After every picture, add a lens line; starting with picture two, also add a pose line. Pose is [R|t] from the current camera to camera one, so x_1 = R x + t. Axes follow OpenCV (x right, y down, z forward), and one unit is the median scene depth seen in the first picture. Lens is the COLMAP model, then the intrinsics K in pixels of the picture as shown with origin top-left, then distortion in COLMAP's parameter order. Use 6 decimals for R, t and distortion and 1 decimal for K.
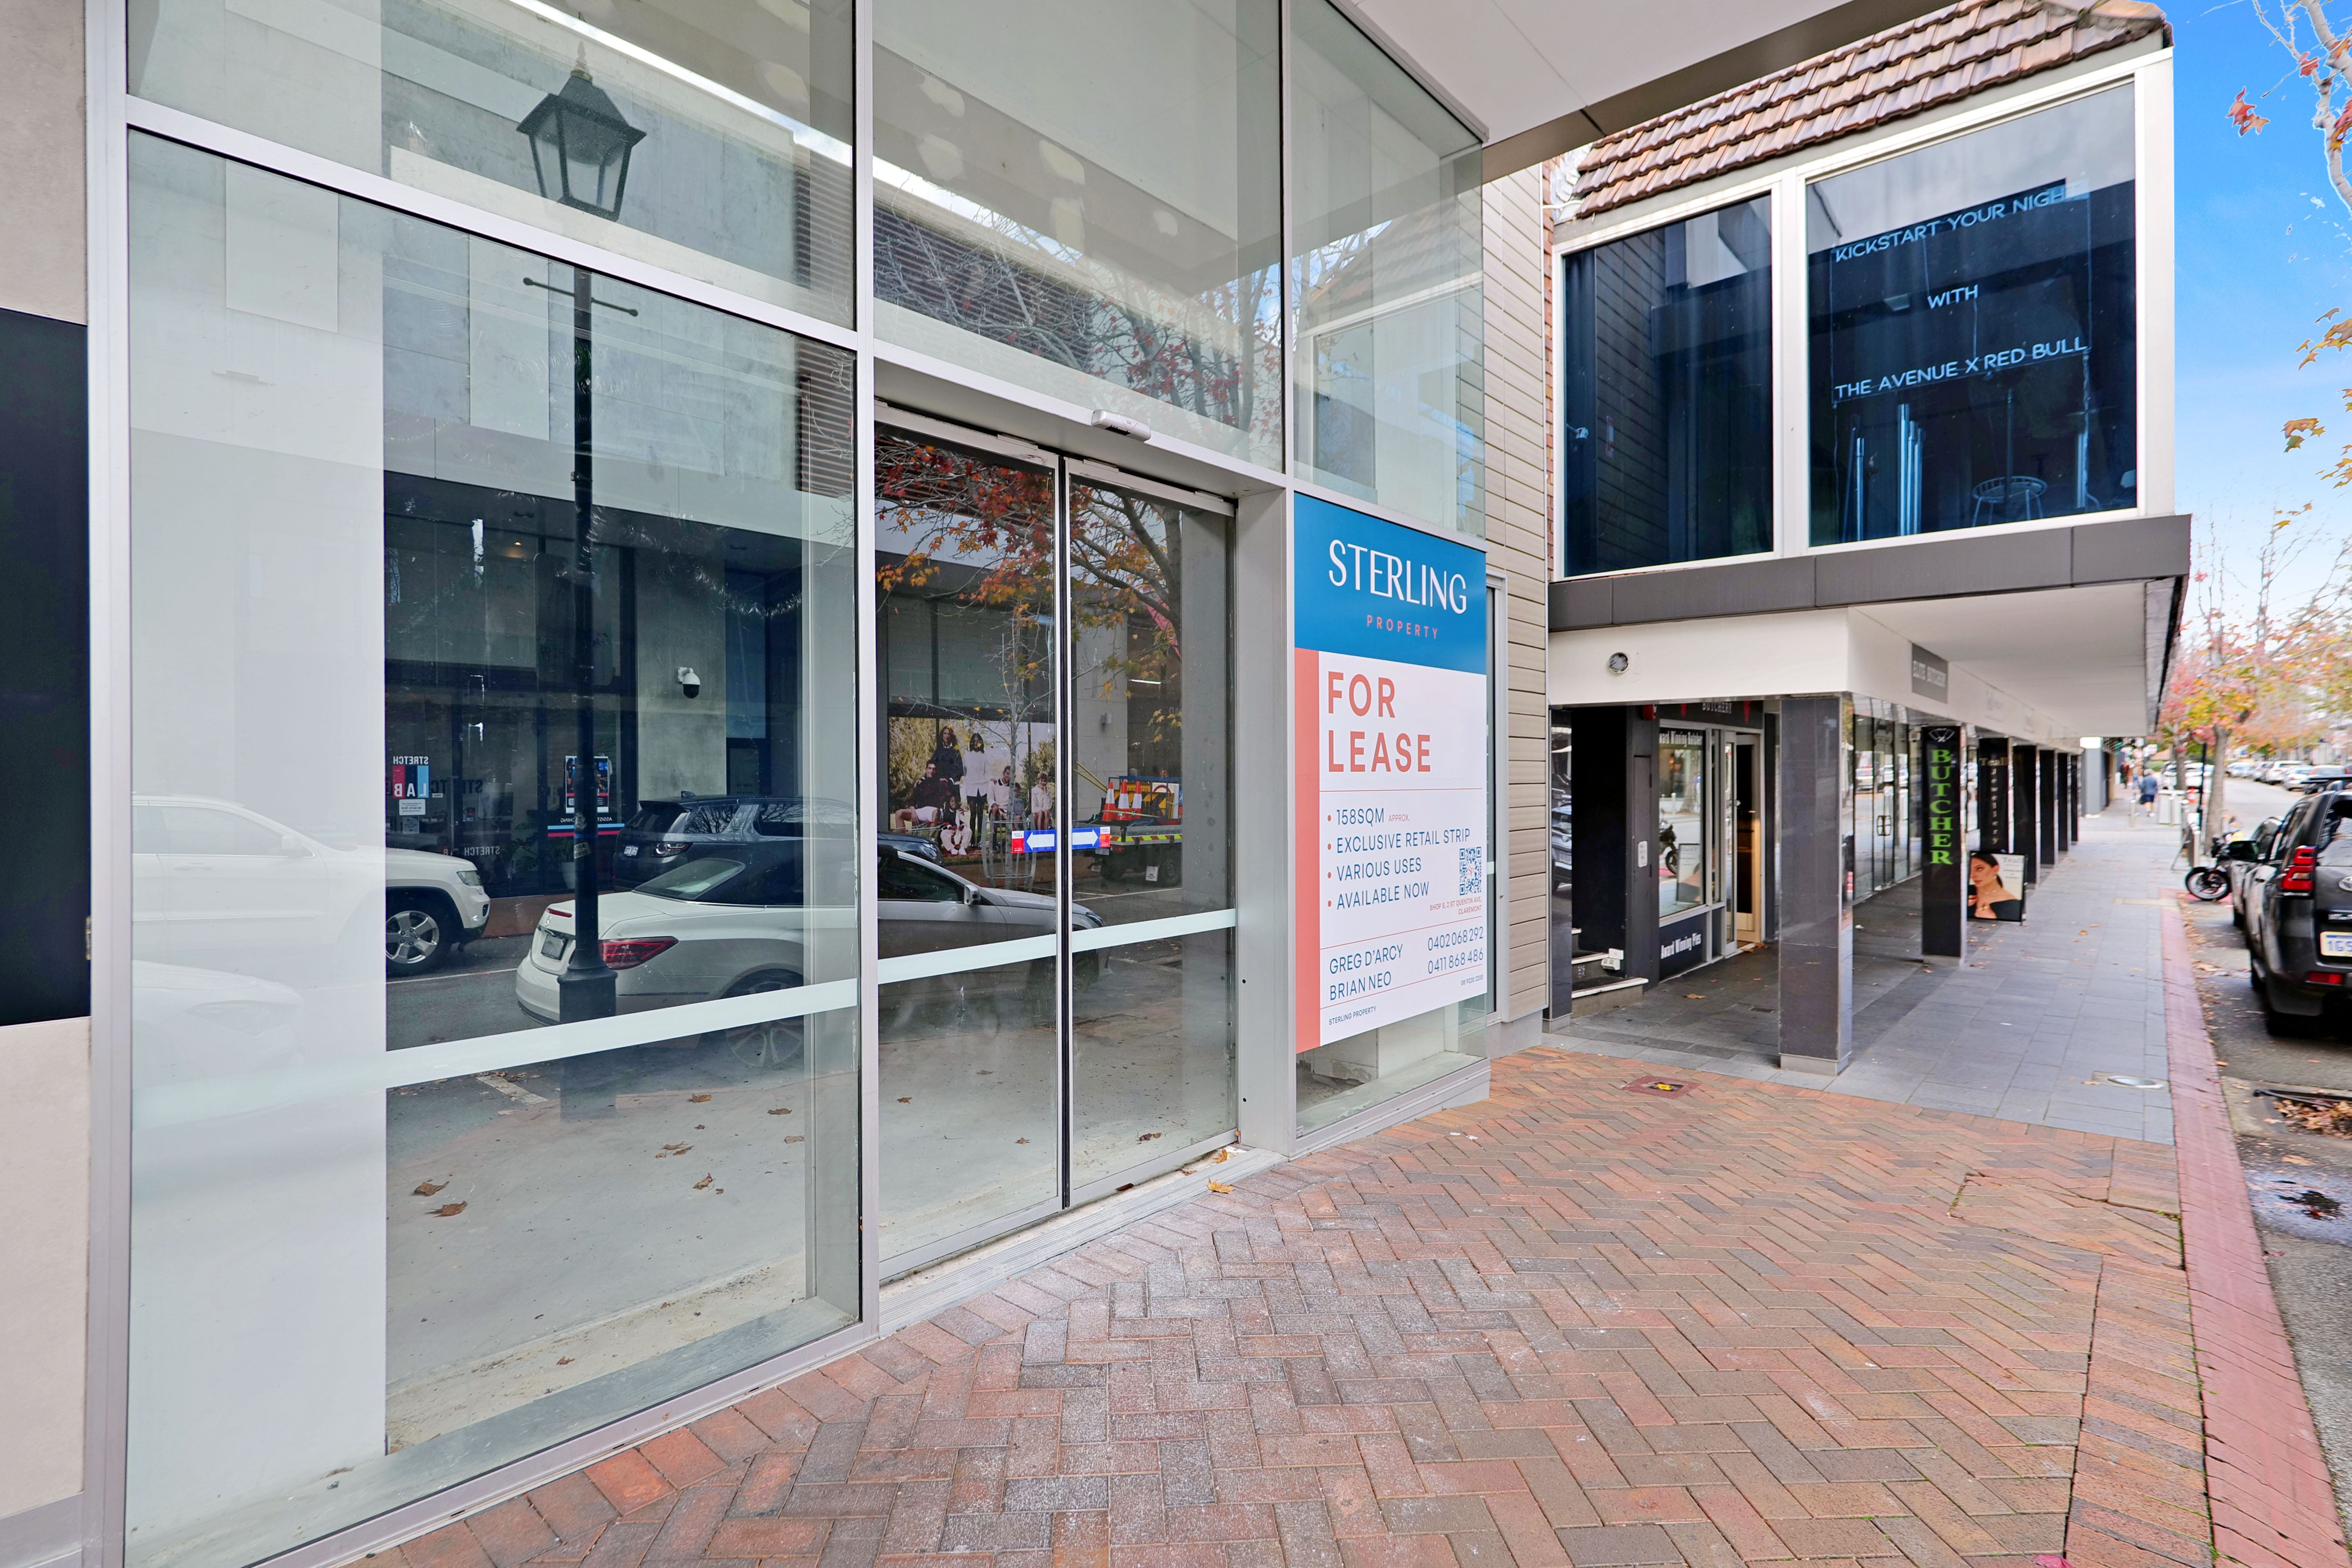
lens RADIAL K [[1111.4, 0, 1182.9], [0, 1111.4, 775.9], [0, 0, 1]] dist [-0.015714, 0.003609]
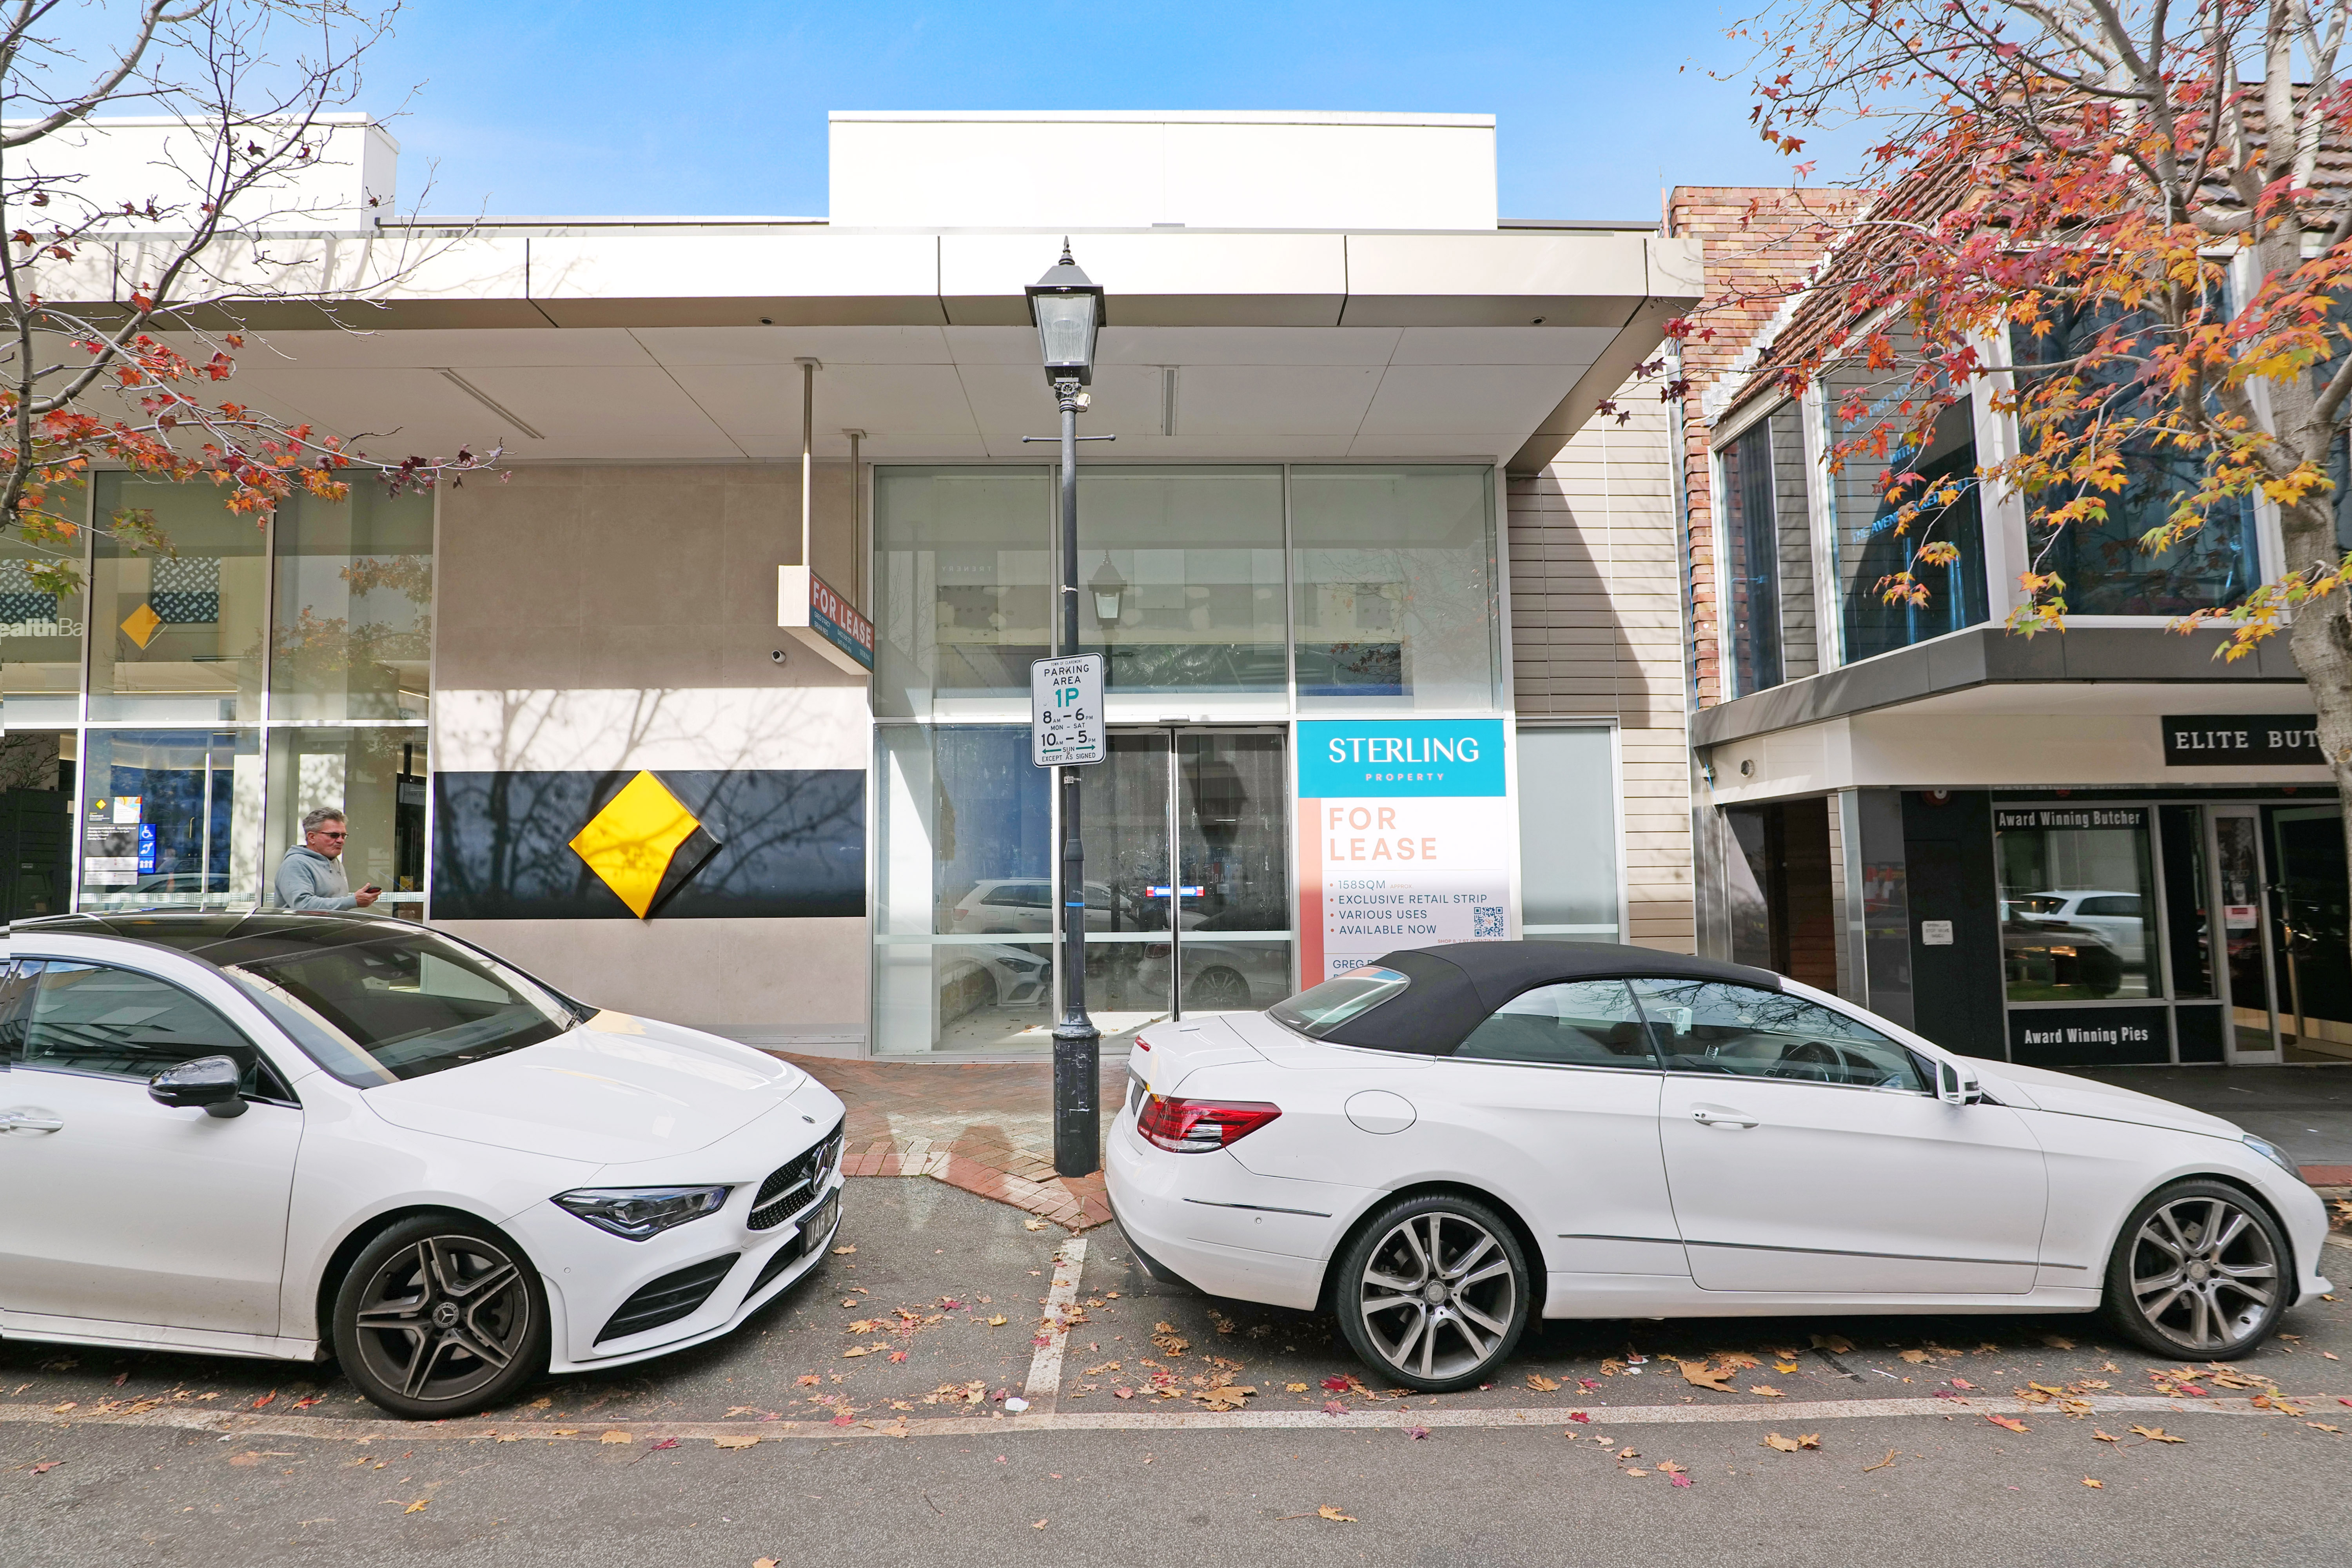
lens RADIAL K [[1111.4, 0, 1168.4], [0, 1111.4, 793.3], [0, 0, 1]] dist [-0.015714, 0.003609]
pose [[0.664351, -0.062085, -0.744838, 1.301046], [0.008743, 0.997121, -0.075316, 0.021039], [0.747370, 0.043524, 0.662981, -0.452523]]
